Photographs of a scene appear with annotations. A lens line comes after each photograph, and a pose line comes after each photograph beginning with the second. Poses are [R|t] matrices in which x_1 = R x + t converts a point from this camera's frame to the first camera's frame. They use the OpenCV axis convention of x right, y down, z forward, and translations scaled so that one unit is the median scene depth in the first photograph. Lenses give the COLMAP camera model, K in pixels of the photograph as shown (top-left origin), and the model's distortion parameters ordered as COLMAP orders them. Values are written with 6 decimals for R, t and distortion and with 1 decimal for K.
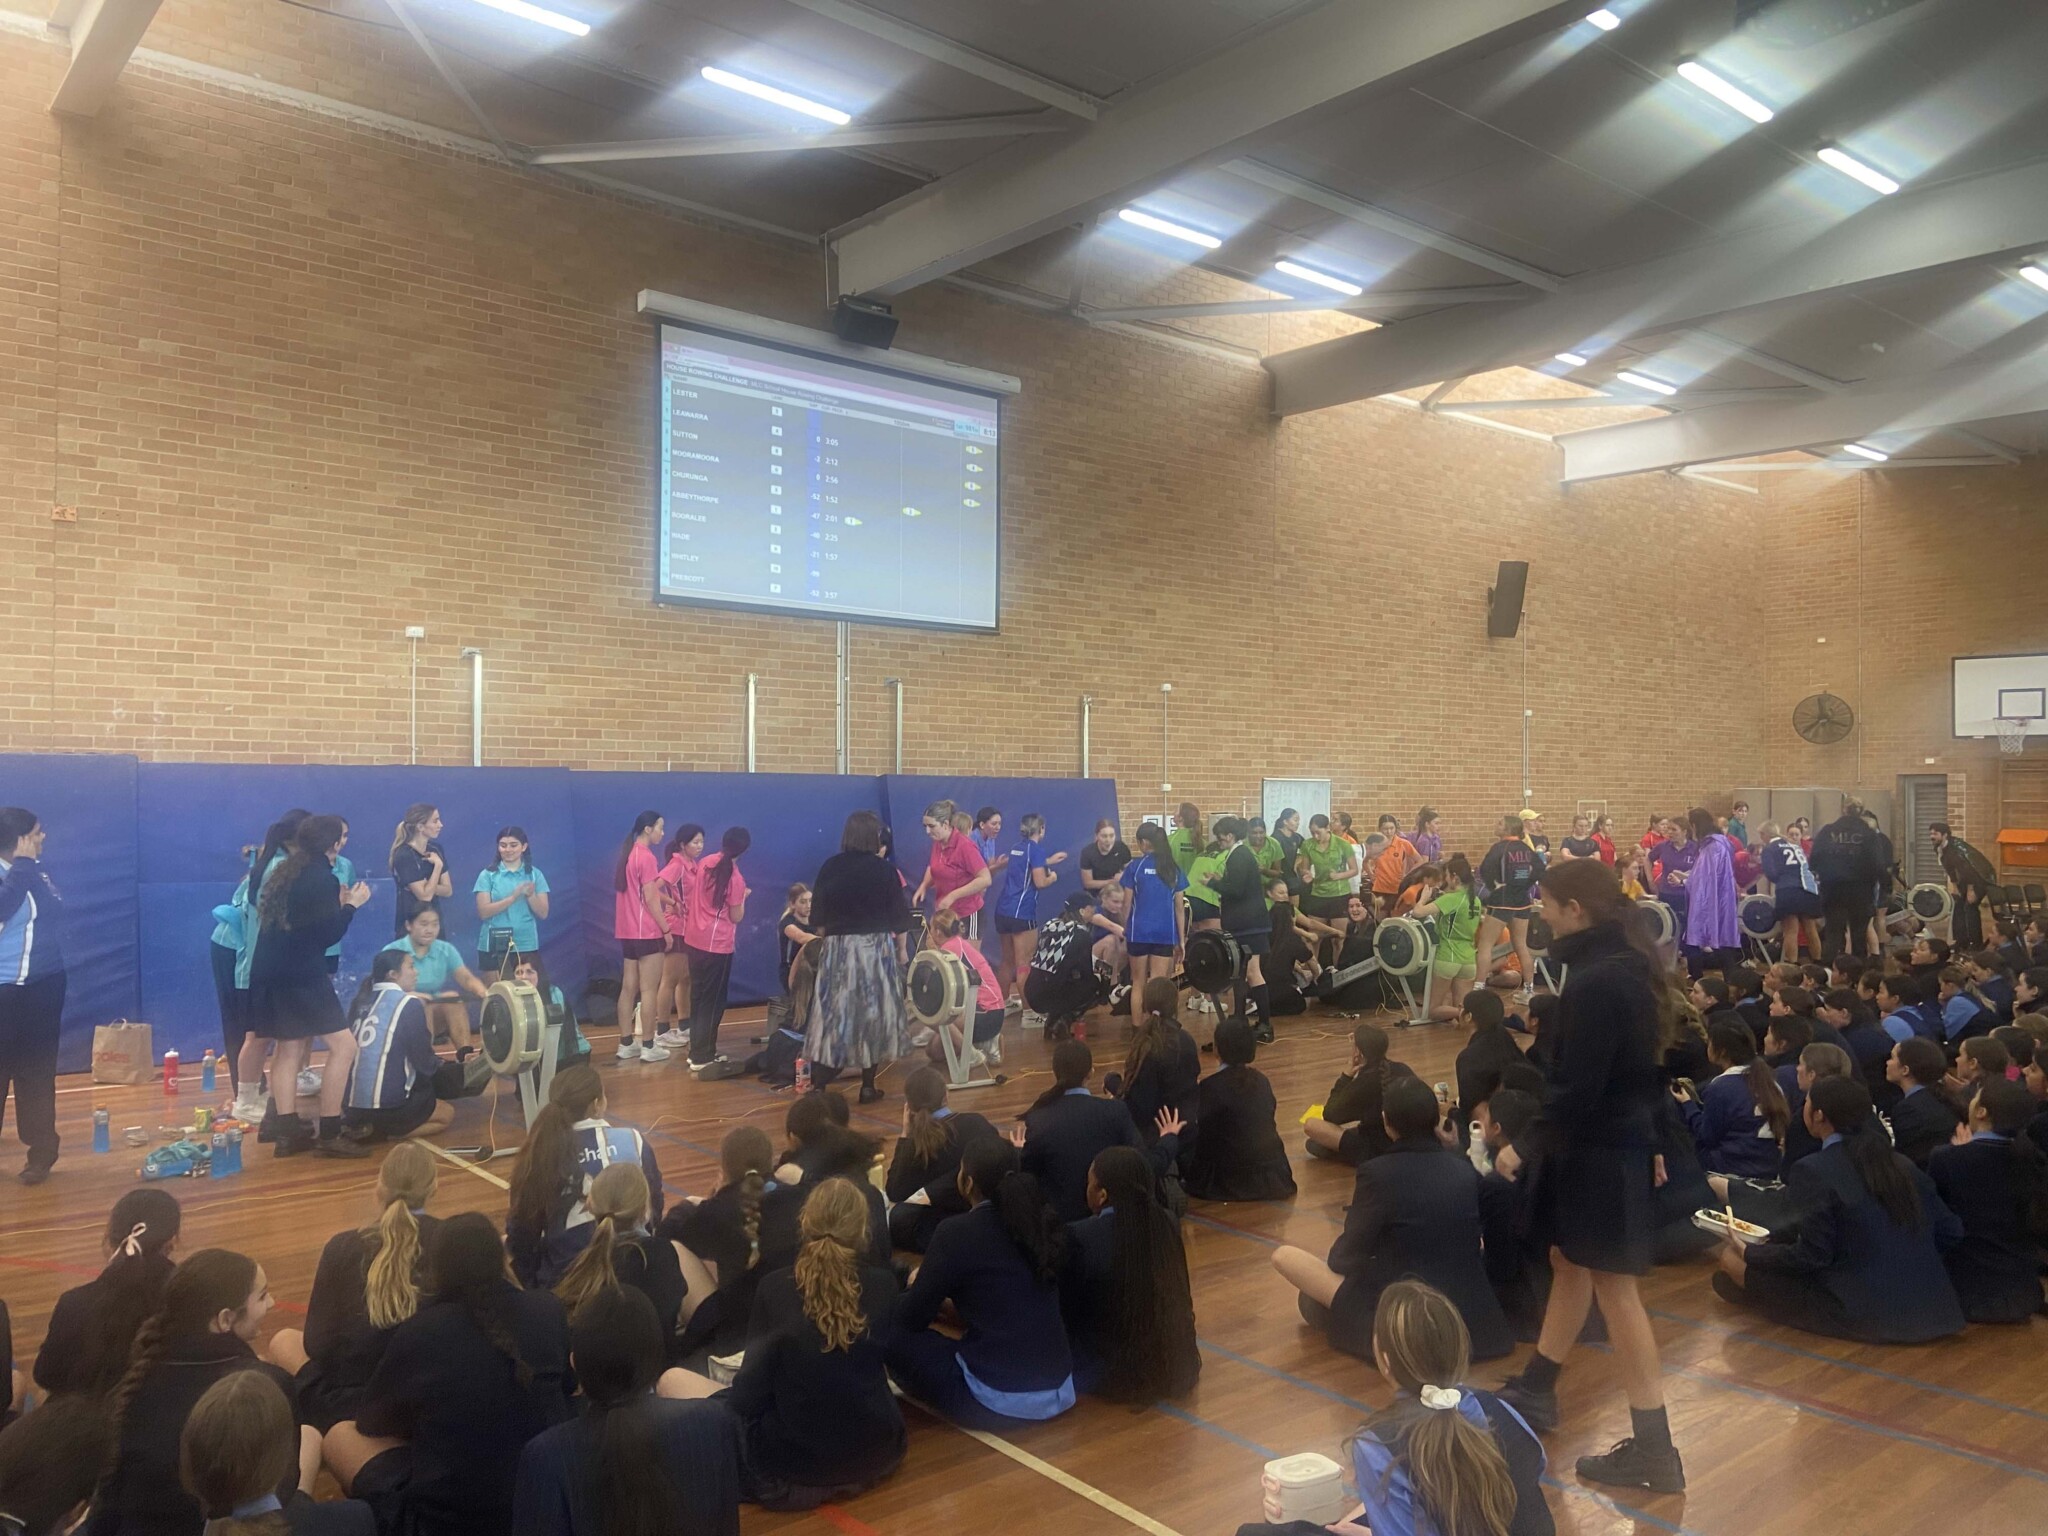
lens RADIAL K [[1570.8, 0, 1022.3], [0, 1570.8, 775.9], [0, 0, 1]] dist [0.108397, -0.122719]
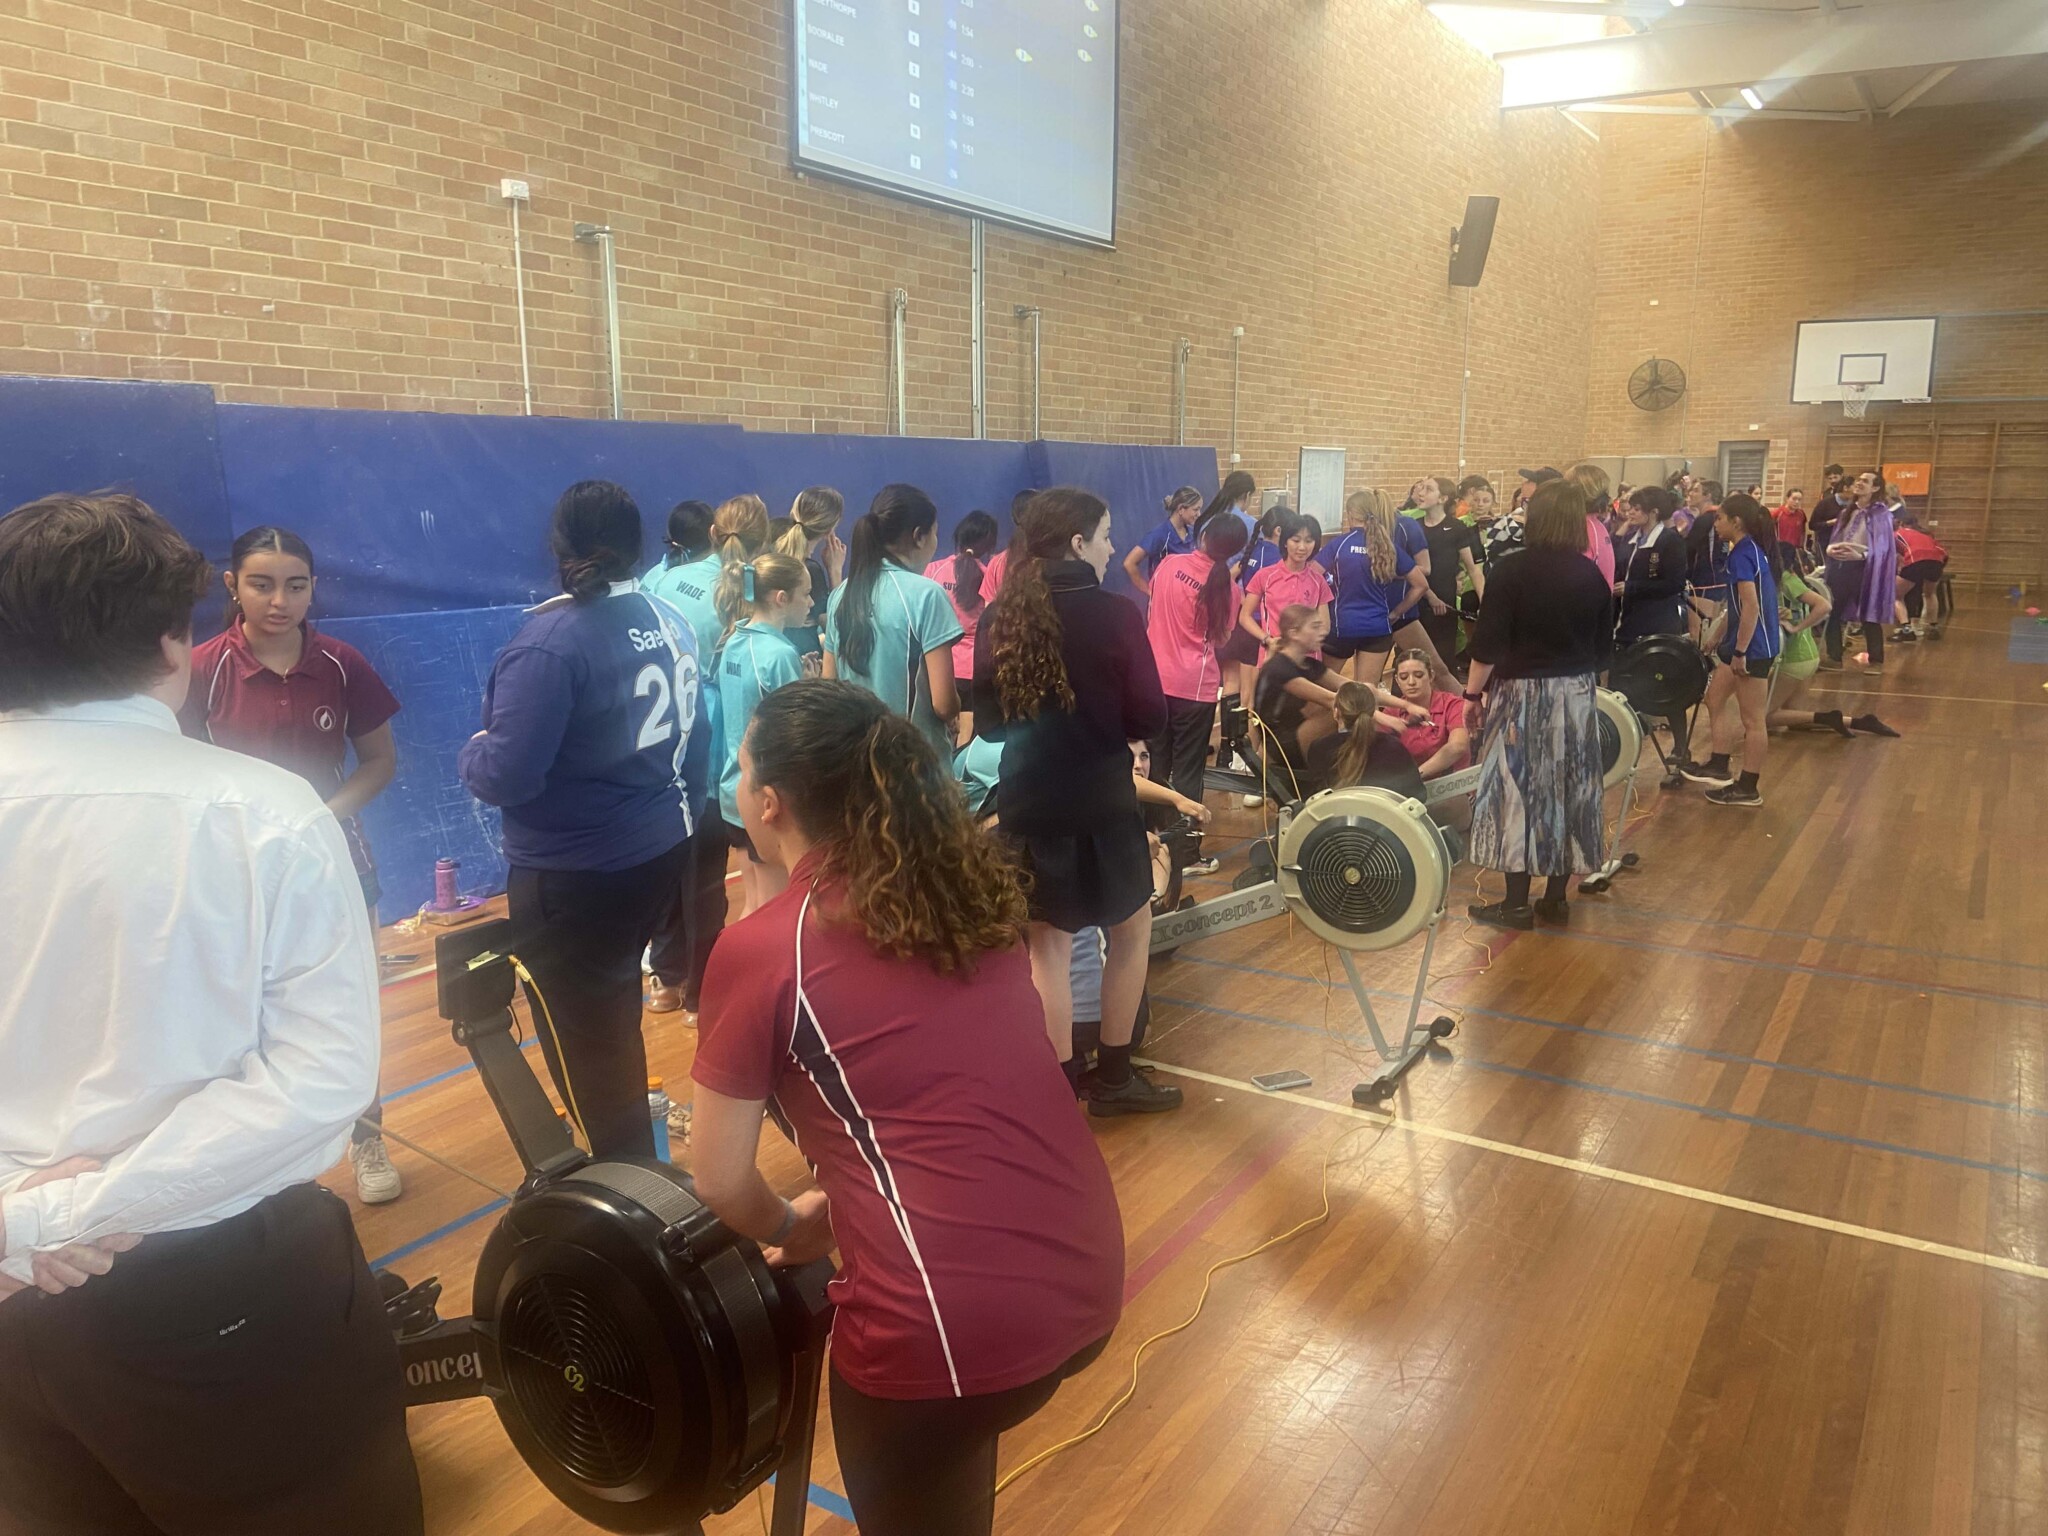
lens RADIAL K [[1570.8, 0, 1041.9], [0, 1570.8, 757.0], [0, 0, 1]] dist [0.108397, -0.122719]
pose [[0.946781, -0.061338, 0.315979, -0.392801], [0.000045, 0.981700, 0.190433, 0.004875], [-0.321878, -0.180284, 0.929458, 0.330591]]
